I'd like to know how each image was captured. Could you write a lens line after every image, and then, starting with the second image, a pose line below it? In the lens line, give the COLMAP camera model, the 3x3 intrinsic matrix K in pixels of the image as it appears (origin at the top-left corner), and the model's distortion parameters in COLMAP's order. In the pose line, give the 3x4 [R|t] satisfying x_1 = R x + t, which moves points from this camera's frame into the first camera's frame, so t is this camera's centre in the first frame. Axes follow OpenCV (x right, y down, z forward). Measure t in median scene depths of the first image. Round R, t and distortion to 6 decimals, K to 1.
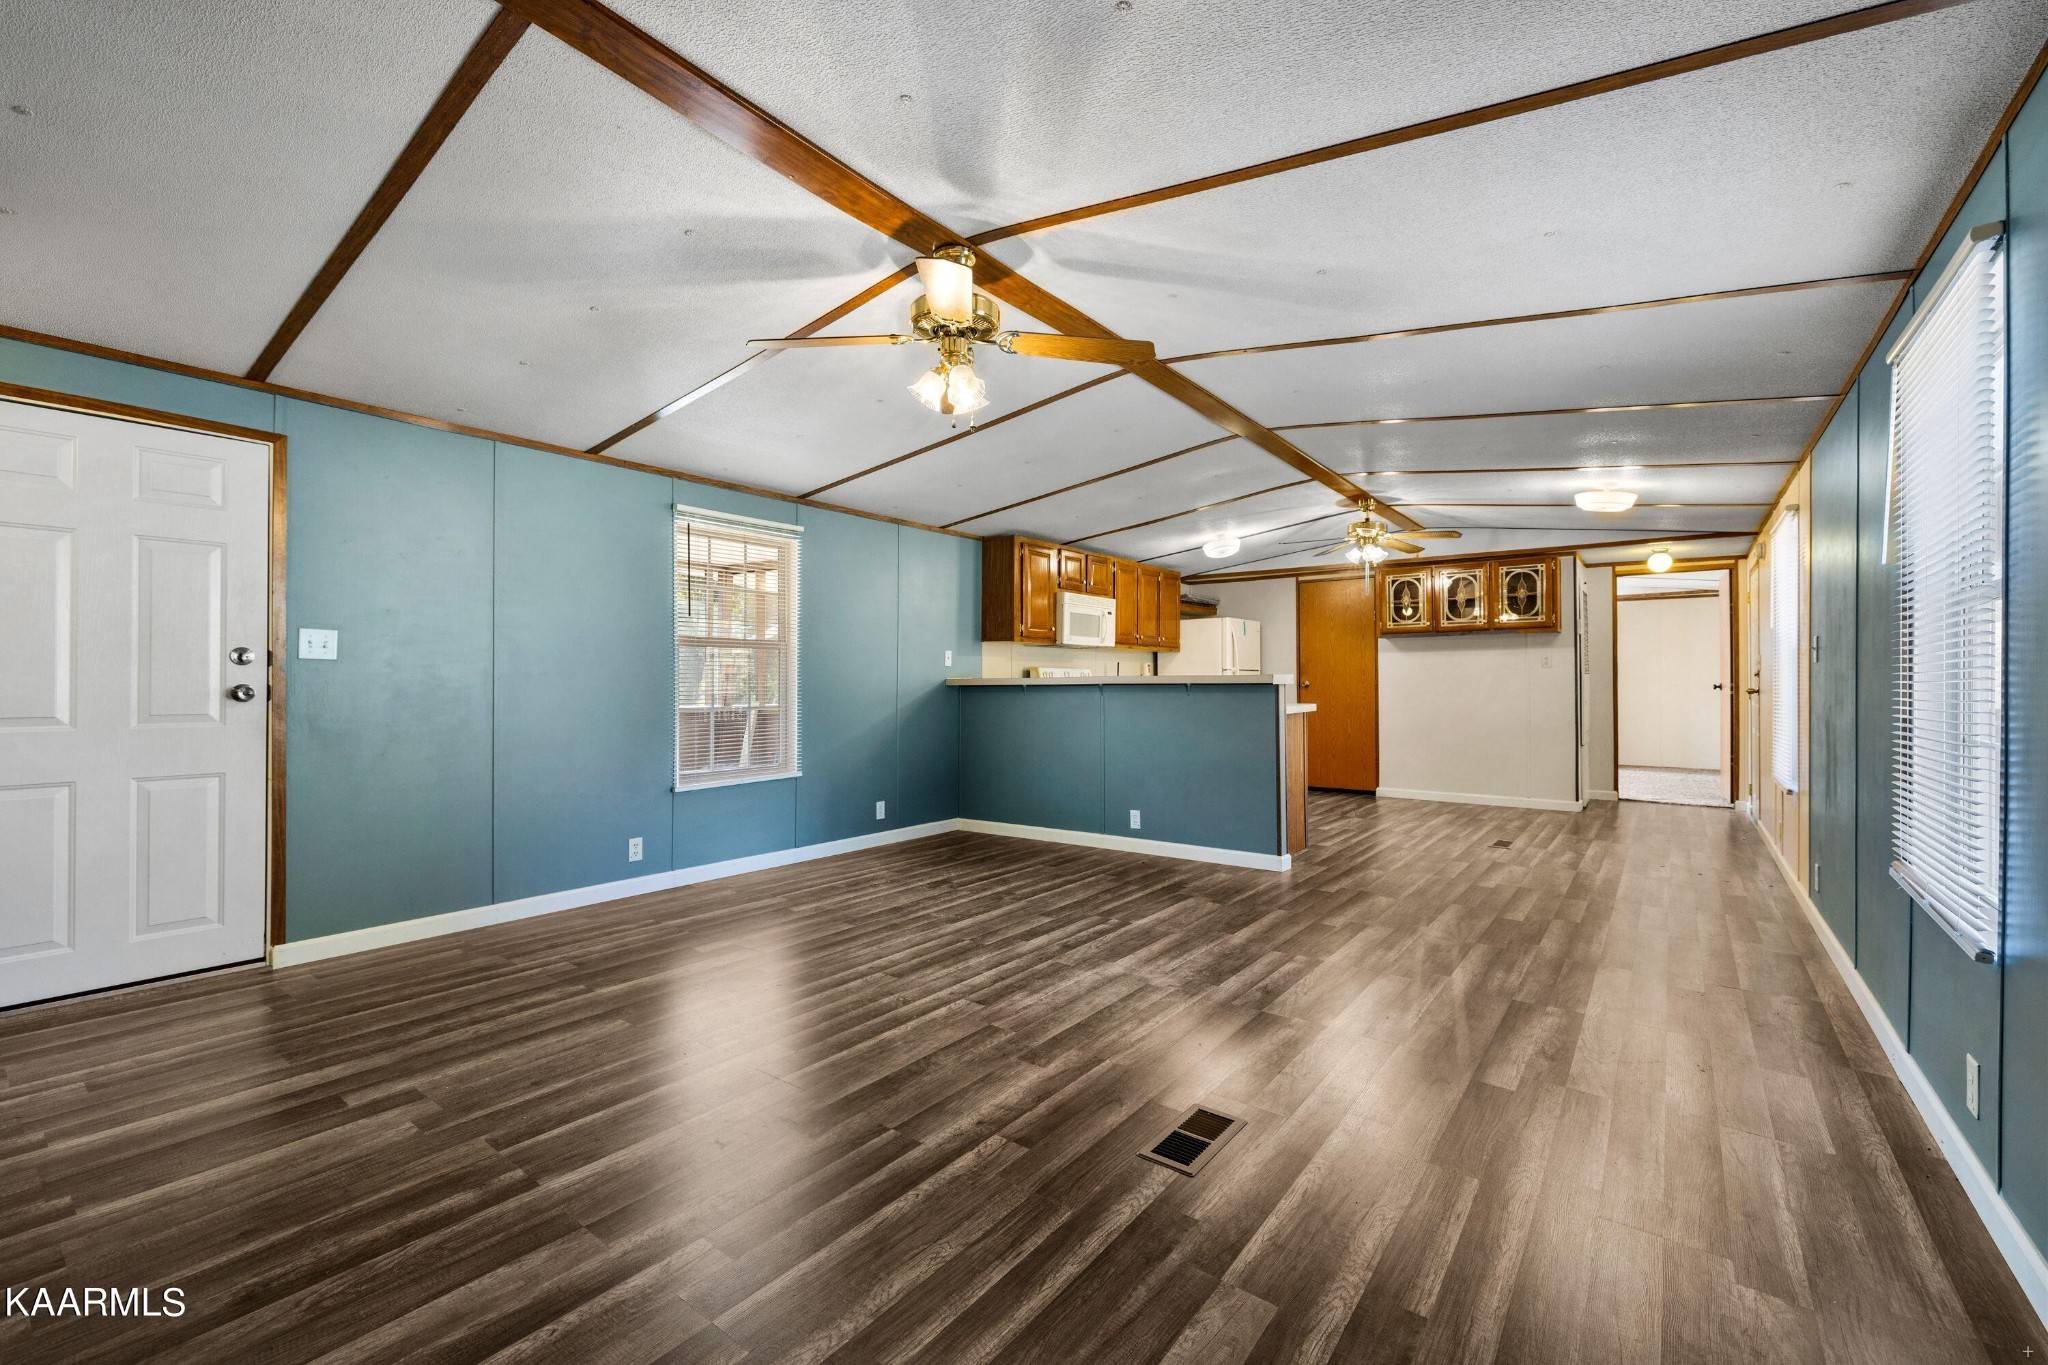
lens RADIAL K [[860.1, 0, 1020.8], [0, 860.1, 682.4], [0, 0, 1]] dist [0.000510, 0.000230]
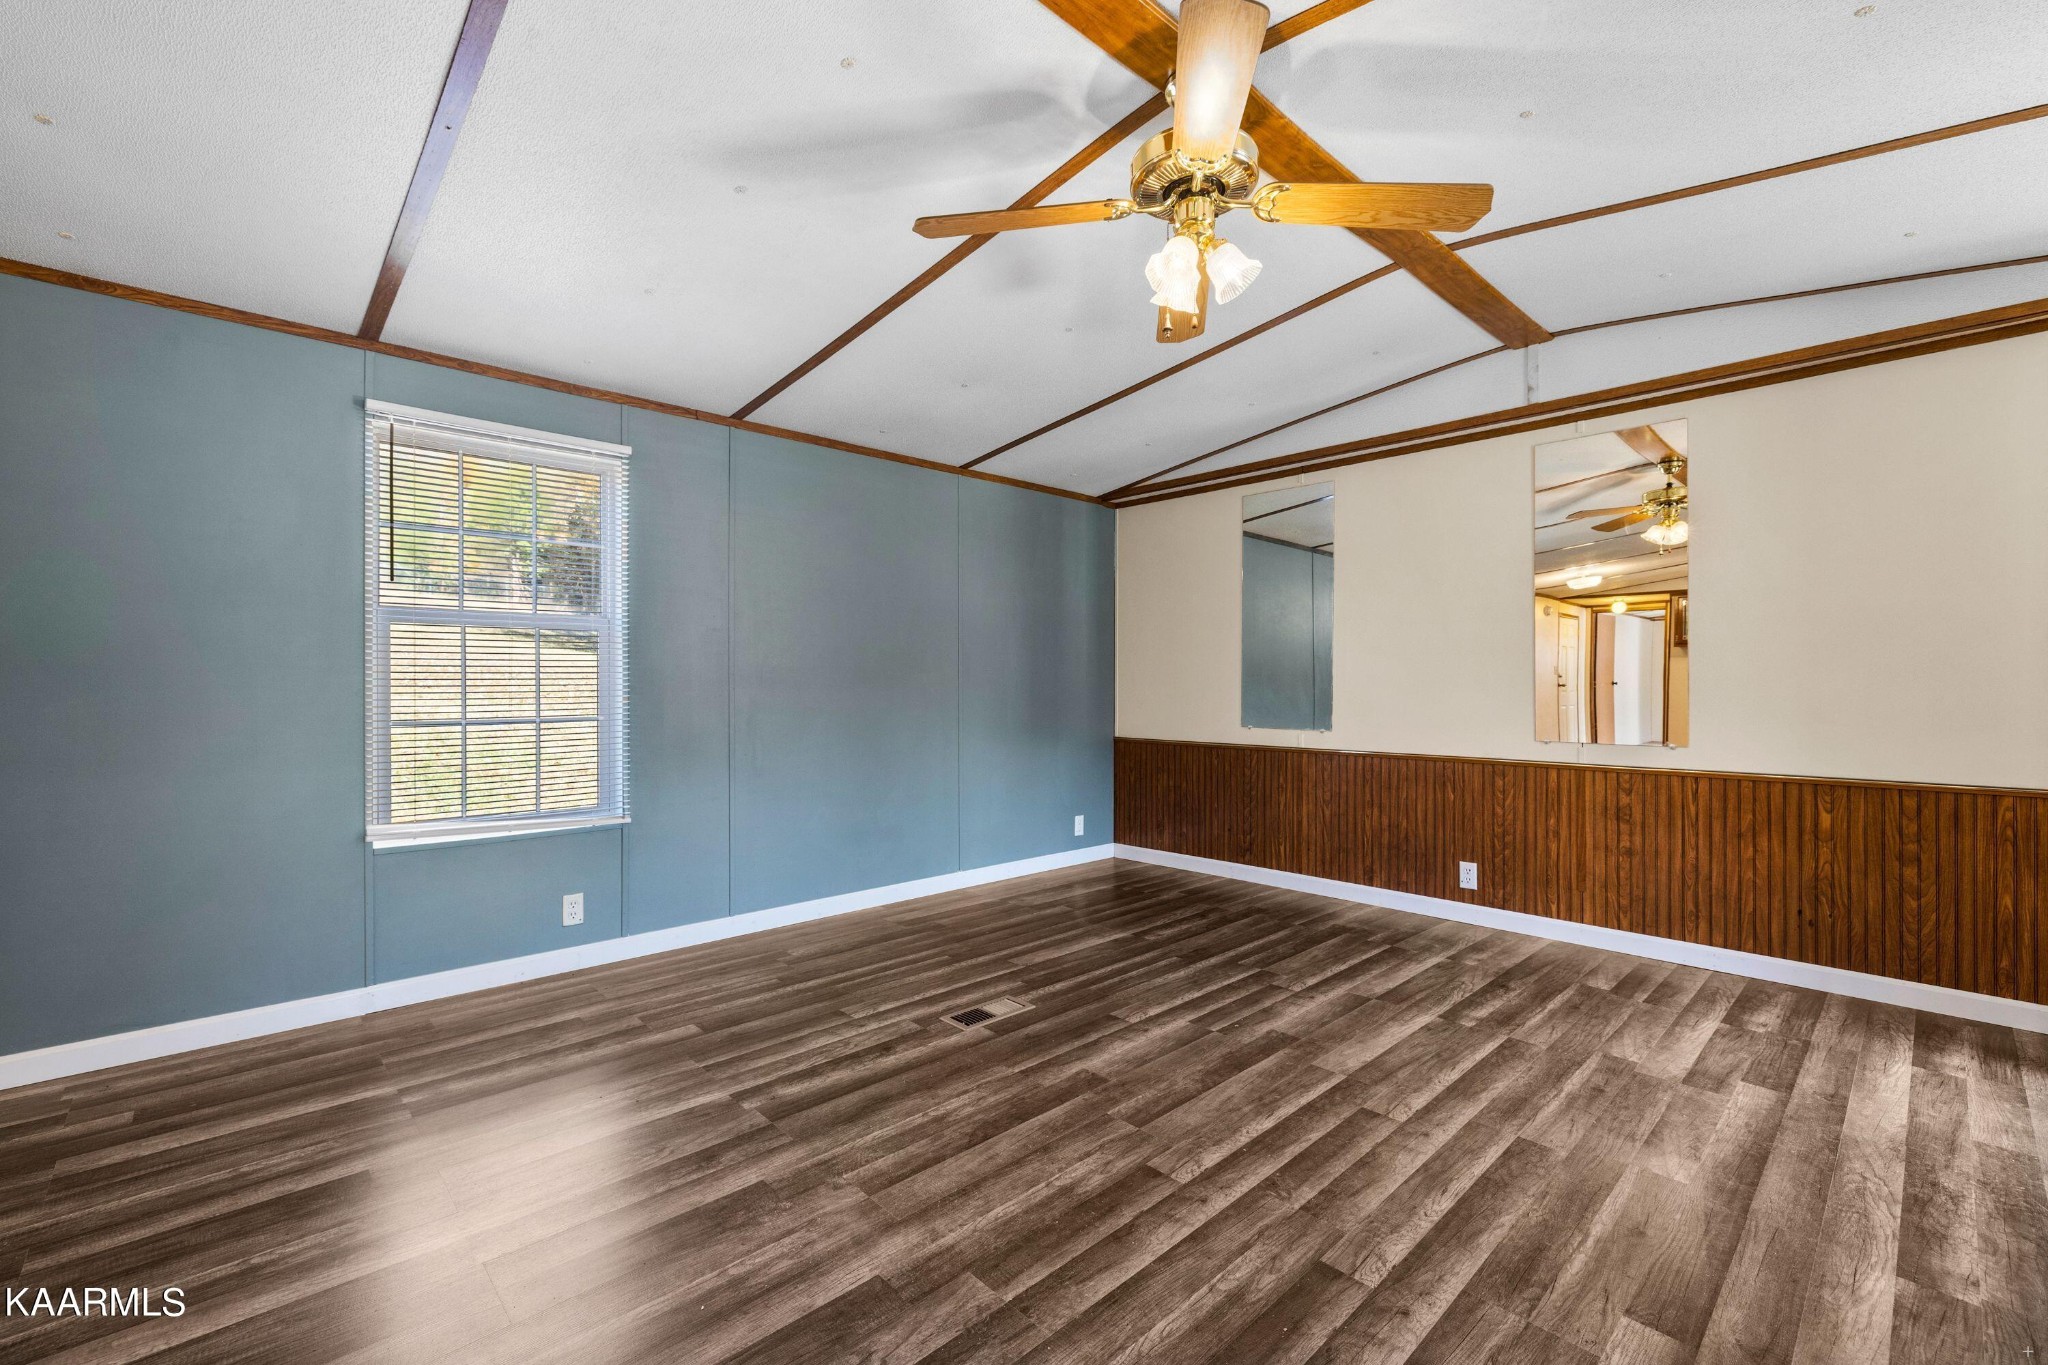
lens RADIAL K [[865.2, 0, 1029.7], [0, 865.2, 673.5], [0, 0, 1]] dist [-0.002317, 0.000597]
pose [[-0.988018, -0.004590, 0.154271, -0.059283], [-0.005475, 0.999971, -0.005312, -0.003577], [-0.154242, -0.006093, -0.988014, 1.857800]]
